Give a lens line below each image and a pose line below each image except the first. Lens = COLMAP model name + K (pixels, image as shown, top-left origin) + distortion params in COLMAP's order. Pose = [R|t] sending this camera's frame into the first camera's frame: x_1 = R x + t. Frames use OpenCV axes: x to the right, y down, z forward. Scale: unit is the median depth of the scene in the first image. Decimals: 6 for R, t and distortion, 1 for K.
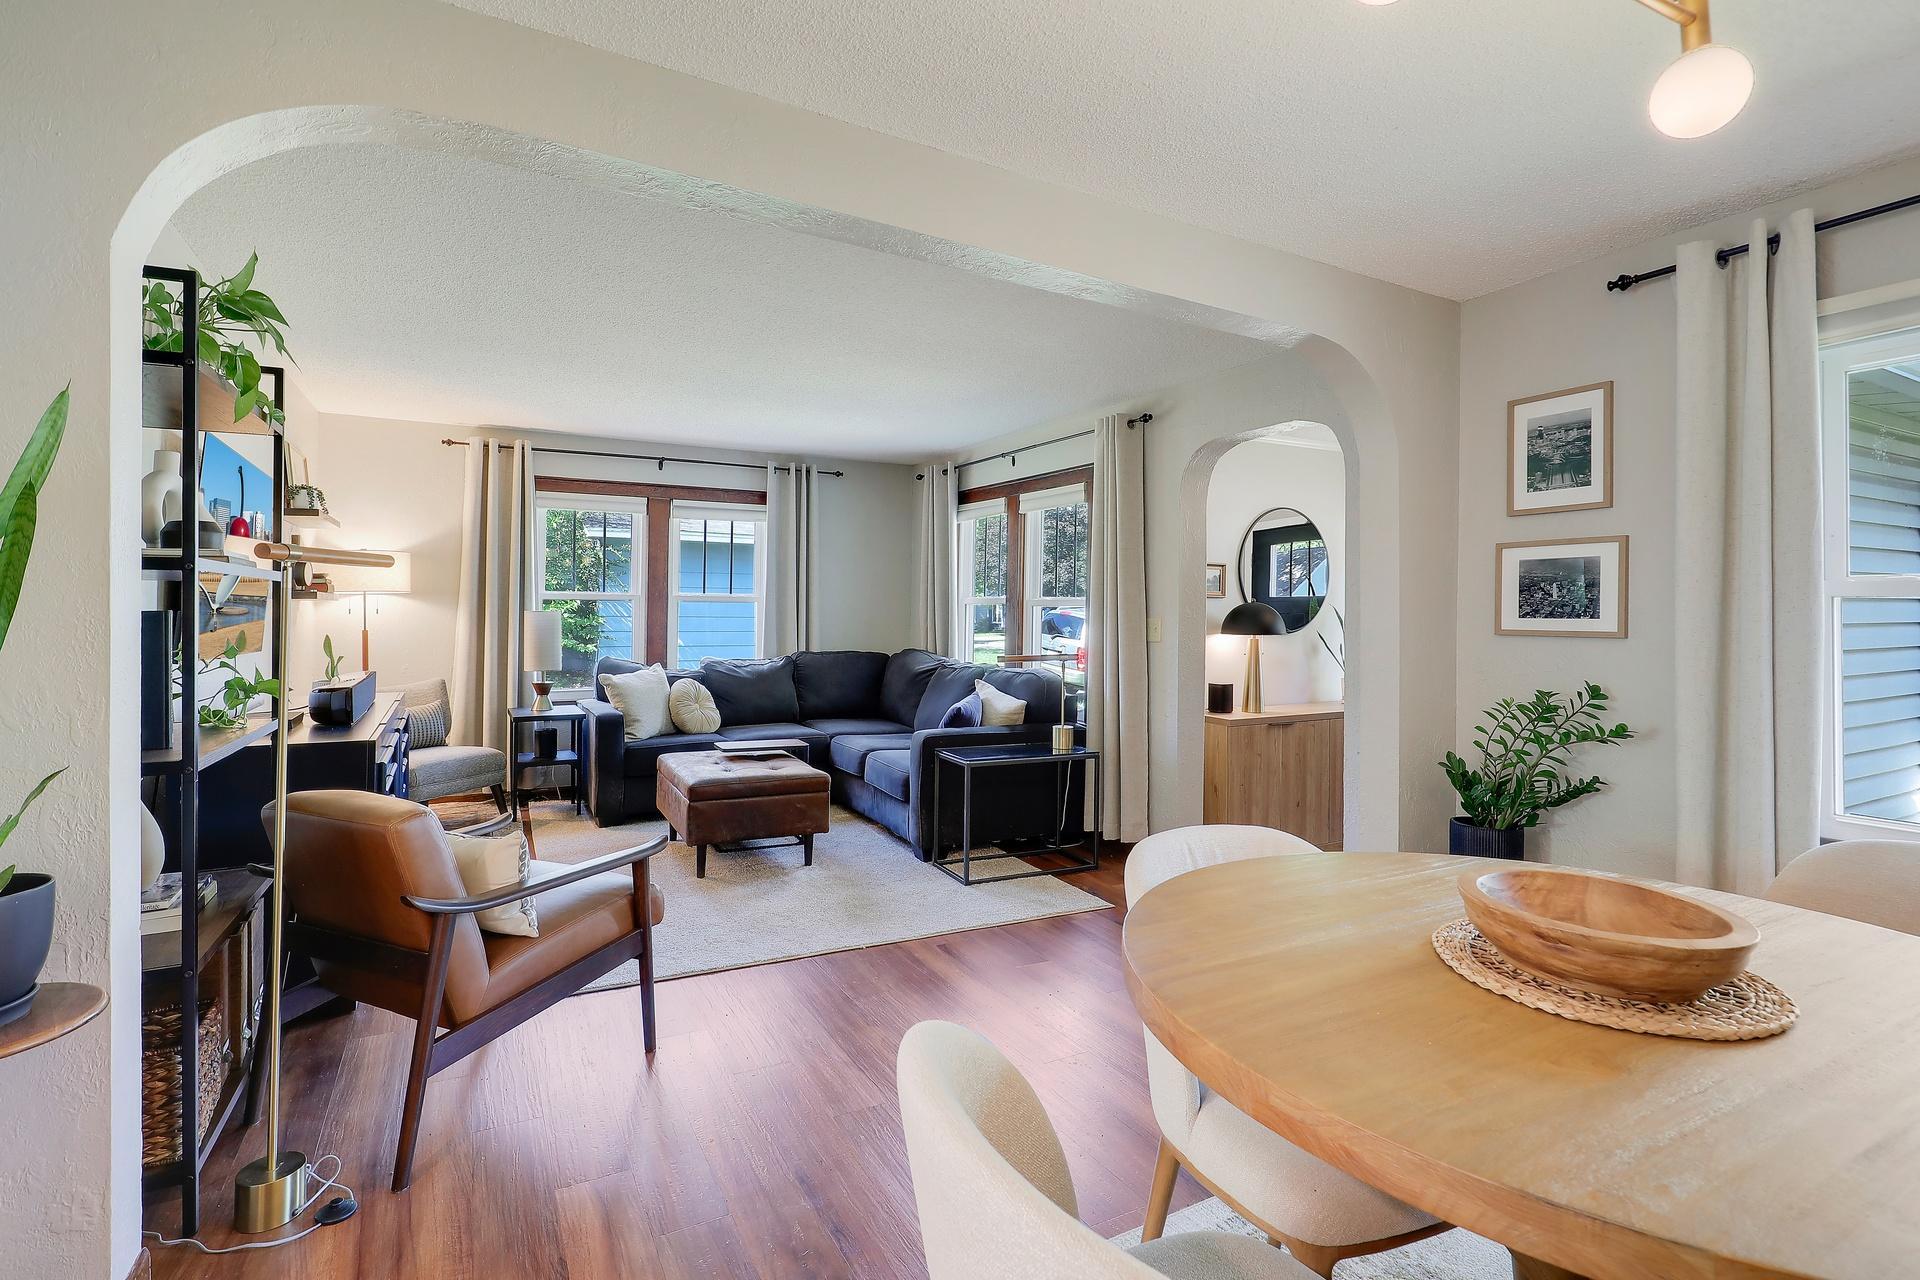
lens RADIAL K [[923.0, 0, 960.0], [0, 923.0, 640.0], [0, 0, 1]] dist [-0.002112, -0.000104]
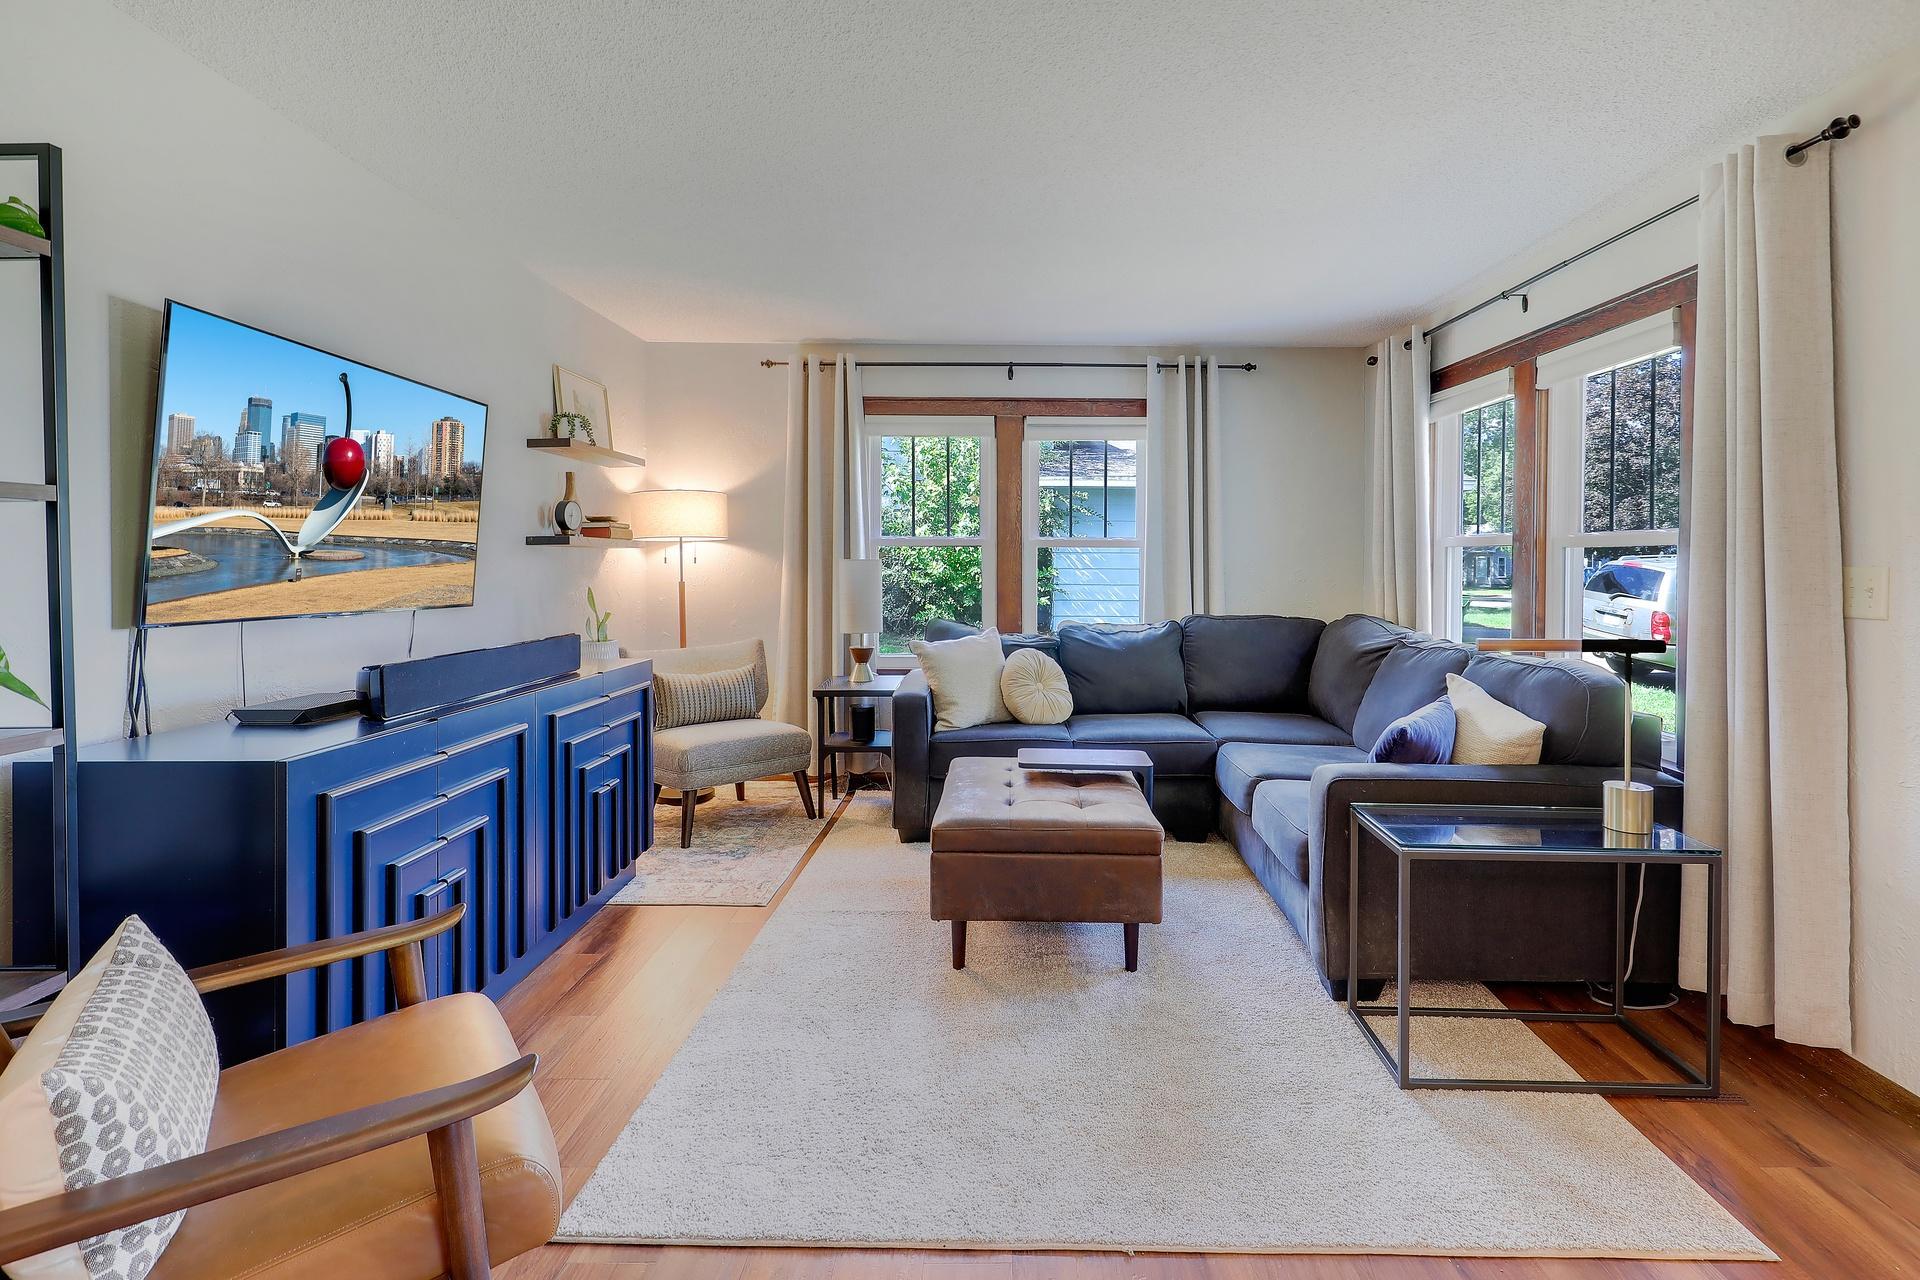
lens RADIAL K [[976.8, 0, 965.1], [0, 976.8, 562.3], [0, 0, 1]] dist [-0.002129, -0.000658]
pose [[0.884388, -0.002066, -0.466747, 0.032112], [-0.013117, 0.999485, -0.029279, -0.004874], [0.466568, 0.032017, 0.883906, 0.284388]]
